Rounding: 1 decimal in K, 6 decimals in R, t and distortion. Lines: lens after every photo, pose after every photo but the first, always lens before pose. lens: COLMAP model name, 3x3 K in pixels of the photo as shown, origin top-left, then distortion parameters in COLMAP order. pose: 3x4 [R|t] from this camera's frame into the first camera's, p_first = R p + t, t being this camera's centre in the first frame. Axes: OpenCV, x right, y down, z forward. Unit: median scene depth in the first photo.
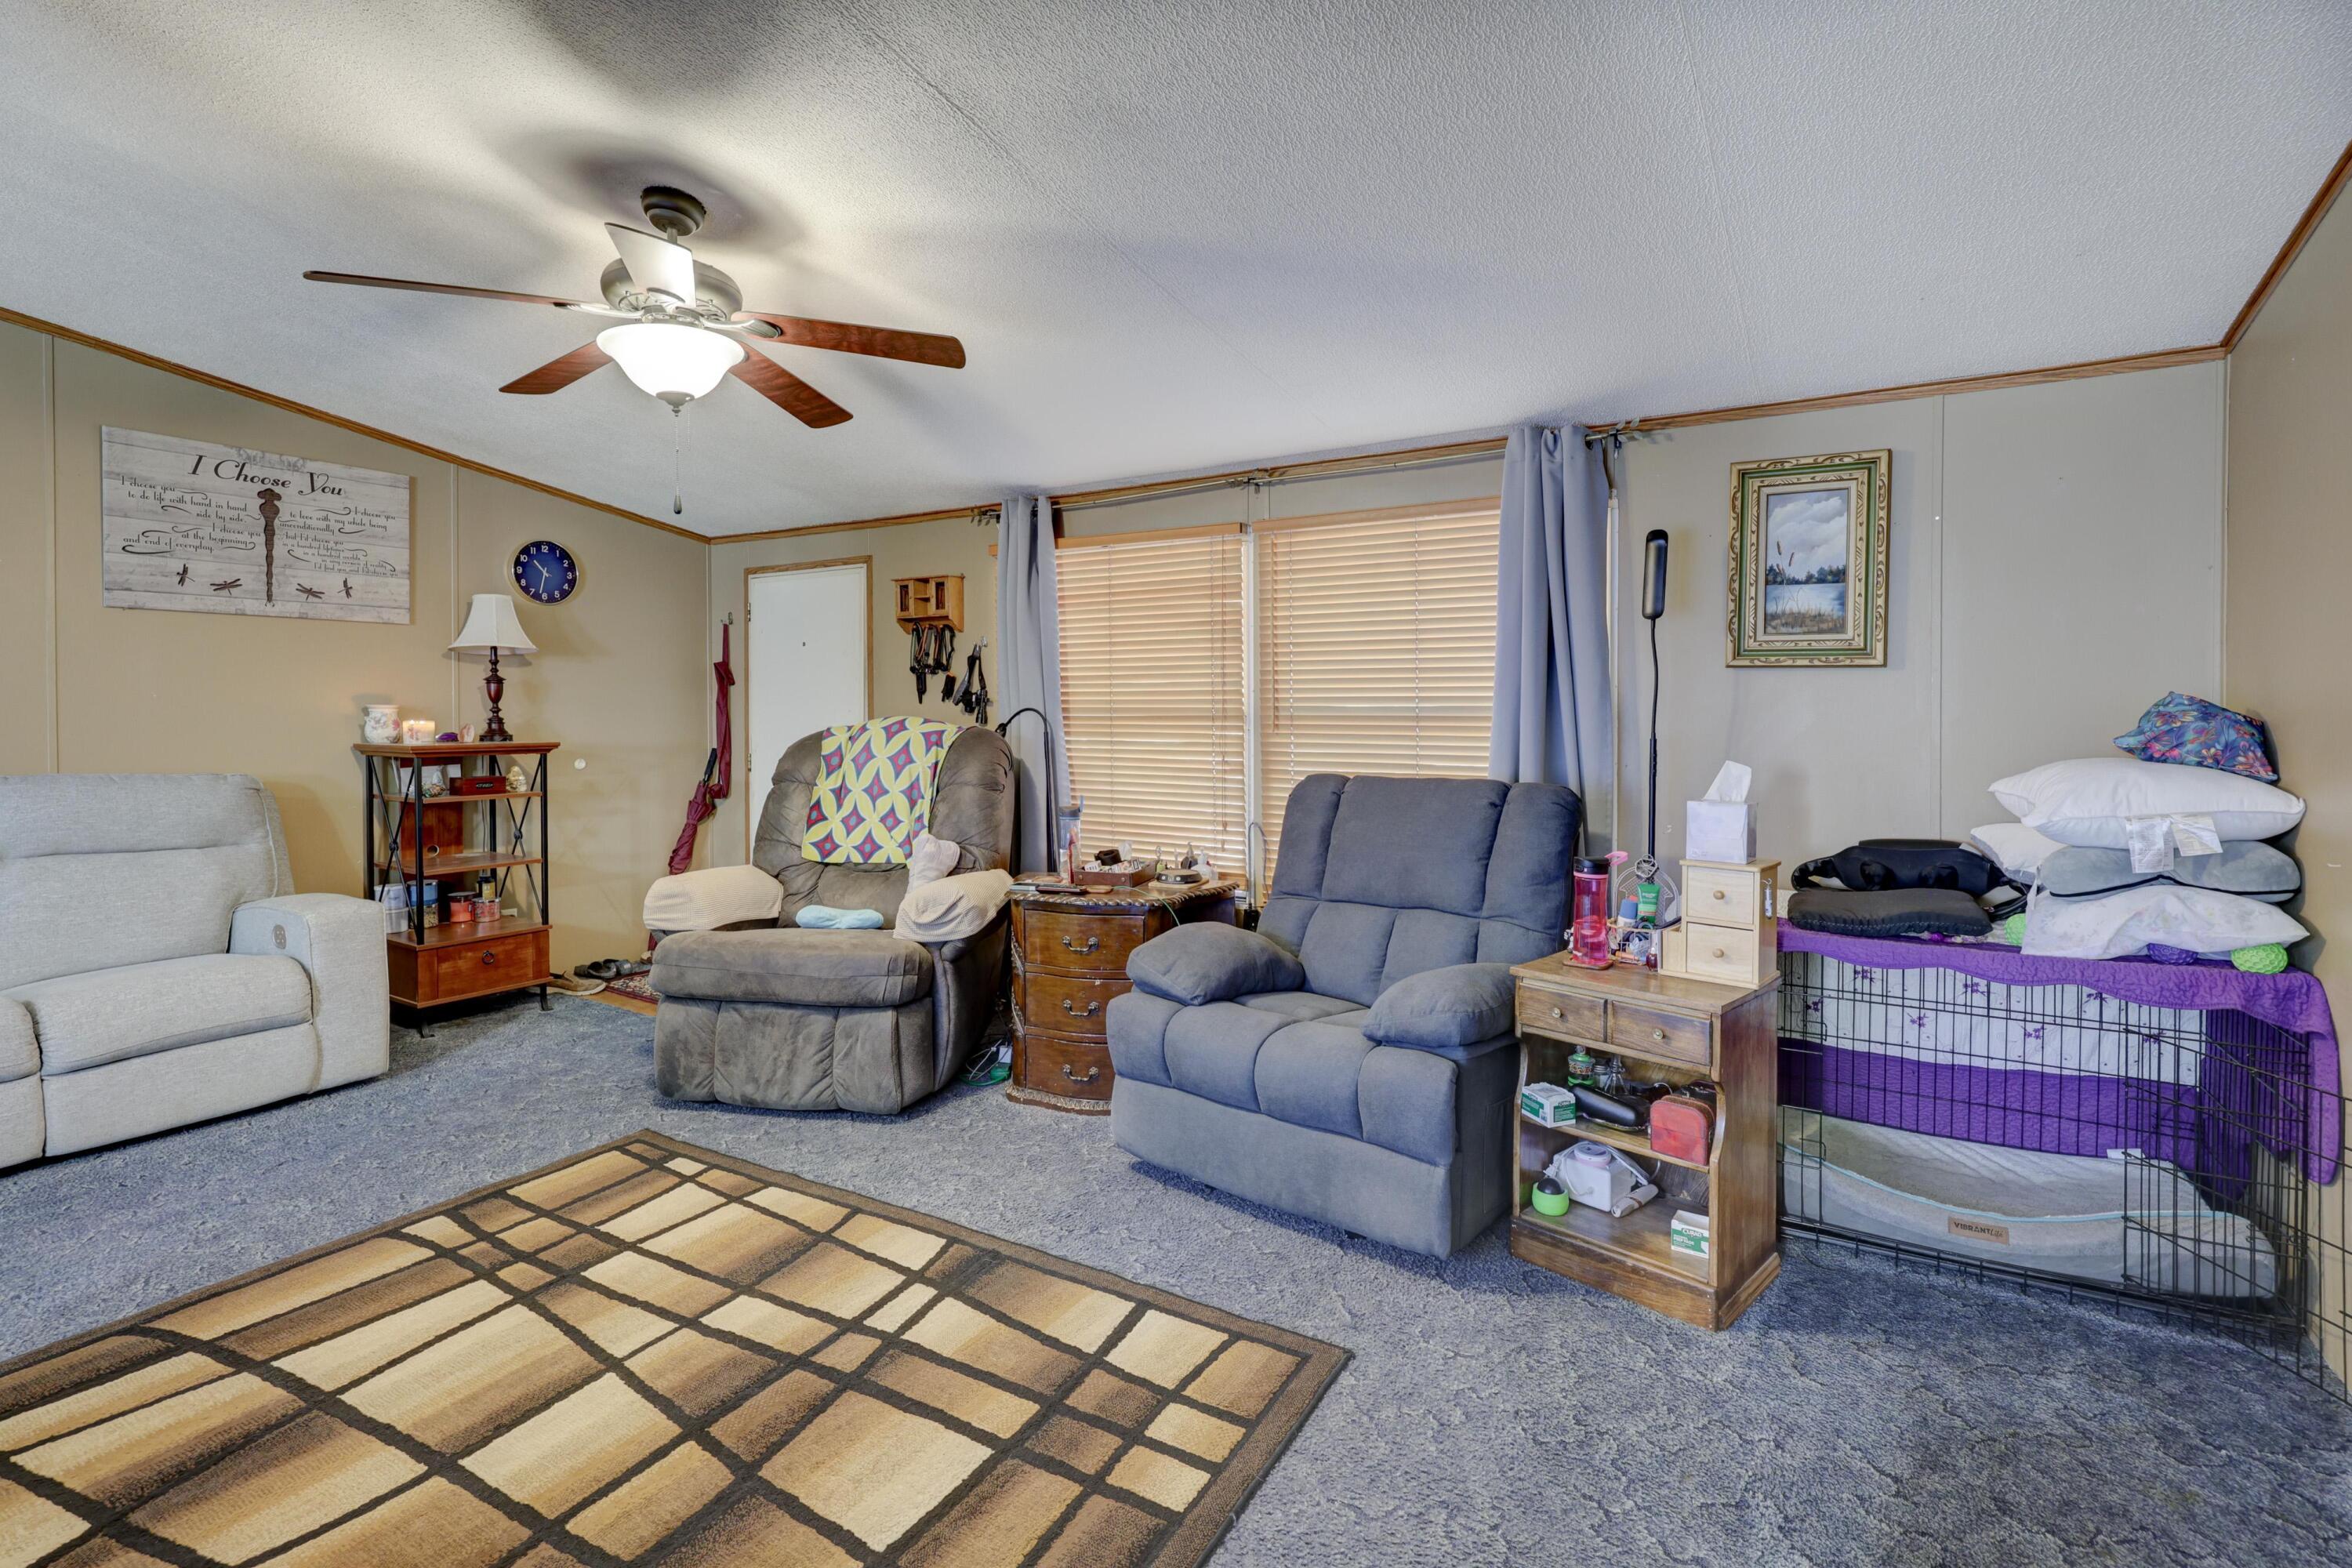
lens RADIAL K [[1075.8, 0, 1178.3], [0, 1075.8, 740.9], [0, 0, 1]] dist [-0.000830, -0.000510]
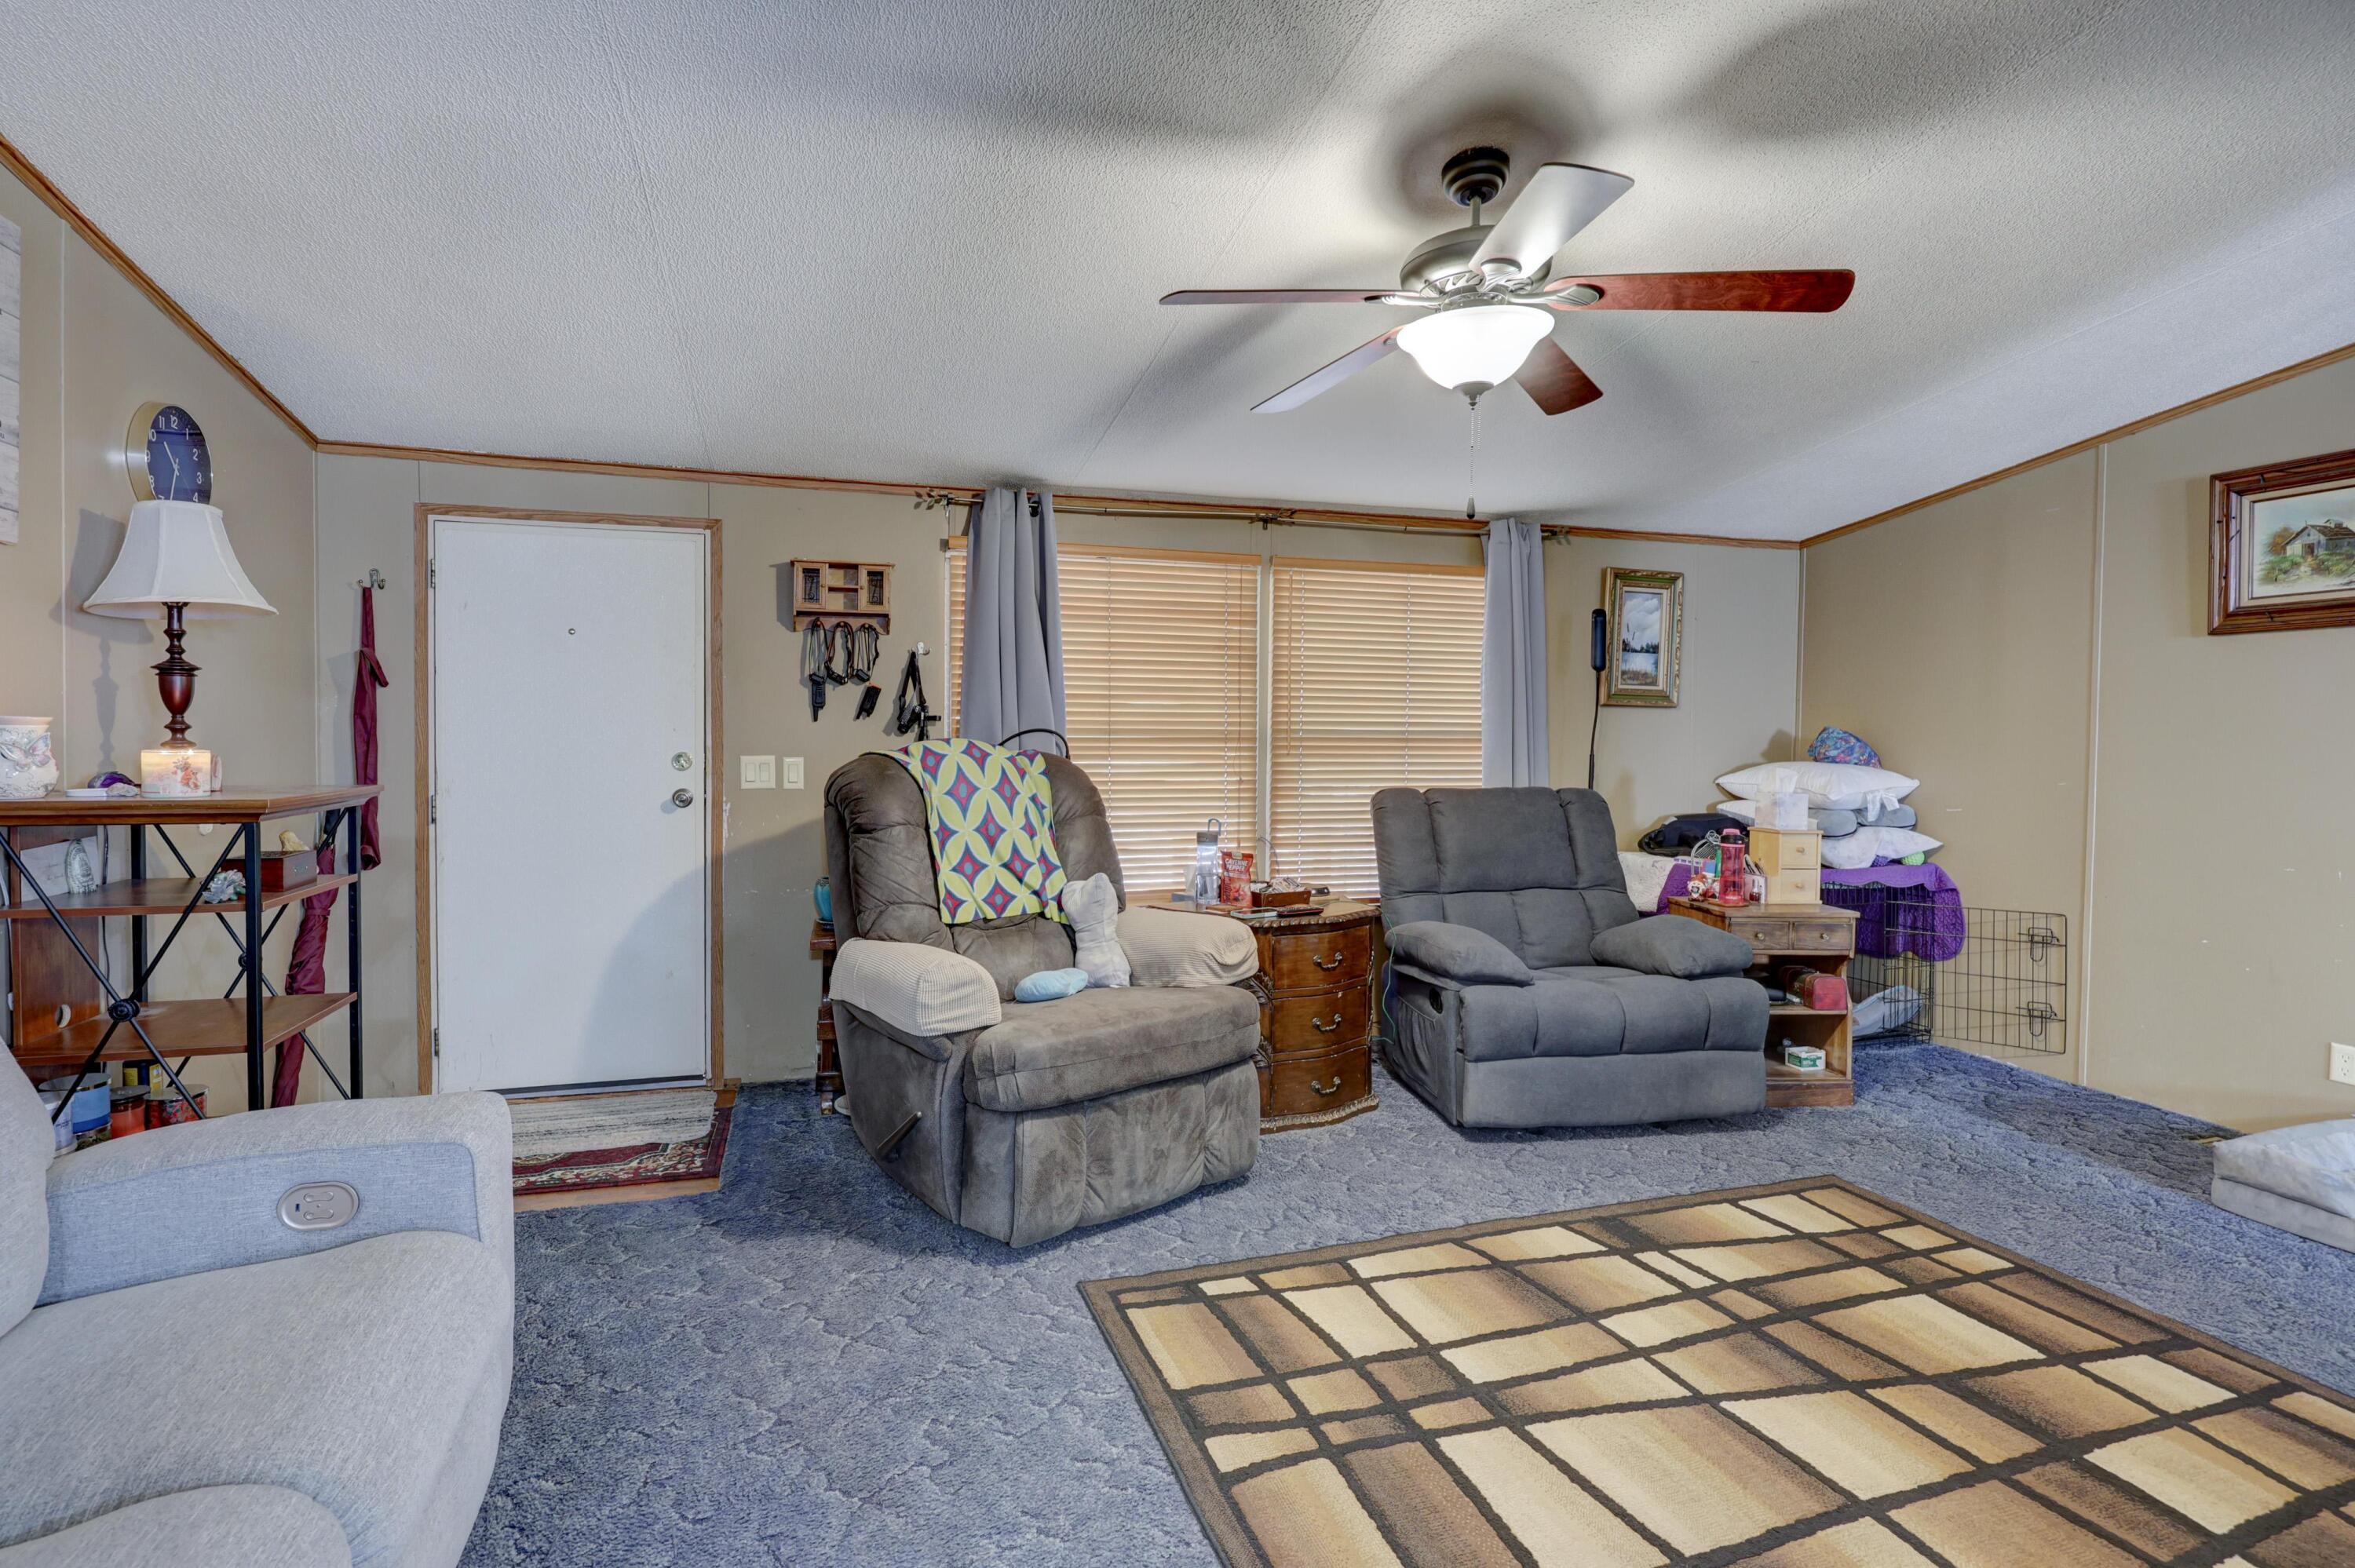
lens RADIAL K [[1064.0, 0, 1179.6], [0, 1064.0, 777.1], [0, 0, 1]] dist [-0.000470, 0.000160]
pose [[0.687377, -0.027802, 0.725769, -1.137568], [0.014253, 0.999591, 0.024792, -0.017509], [-0.726161, -0.006697, 0.687492, 0.499273]]
